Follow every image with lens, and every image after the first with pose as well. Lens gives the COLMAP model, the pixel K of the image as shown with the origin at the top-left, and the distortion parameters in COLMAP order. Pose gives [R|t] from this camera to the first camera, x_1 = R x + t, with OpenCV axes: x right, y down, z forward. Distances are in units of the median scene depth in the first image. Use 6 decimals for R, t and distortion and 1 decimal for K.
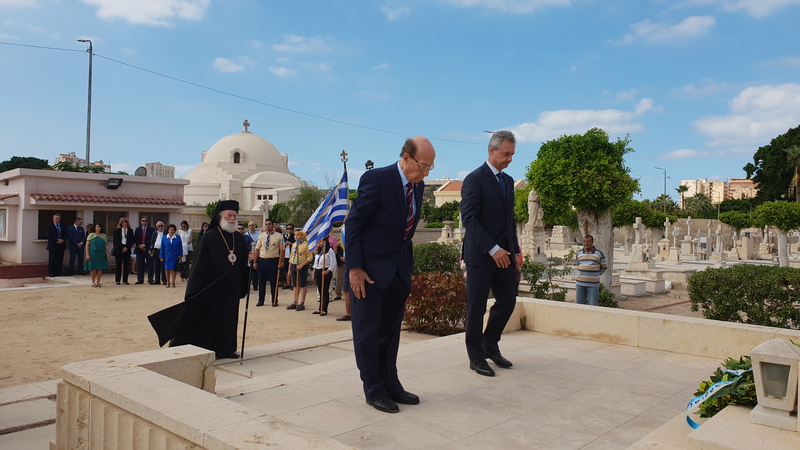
lens RADIAL K [[637.8, 0, 398.3], [0, 637.8, 214.4], [0, 0, 1]] dist [0.027436, -0.029563]
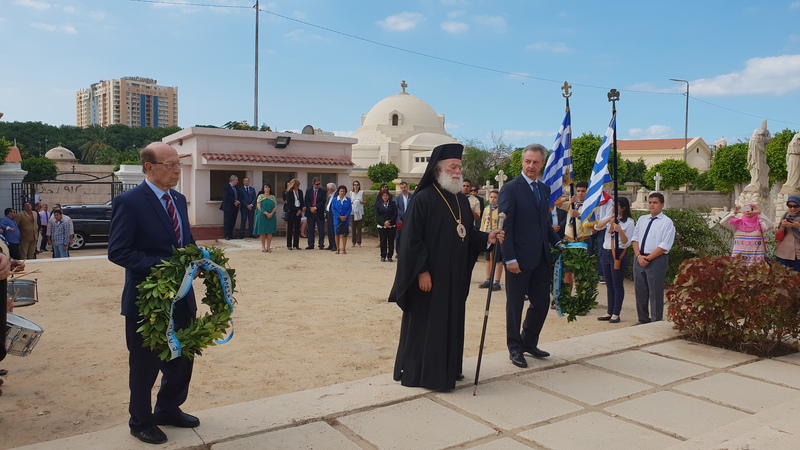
lens RADIAL K [[637.8, 0, 404.9], [0, 637.8, 228.7], [0, 0, 1]] dist [0.027436, -0.029563]
pose [[0.974274, 0.017068, -0.224718, -0.057088], [0.000954, 0.996807, 0.079847, 0.004426], [0.225363, -0.078007, 0.971147, 0.124124]]
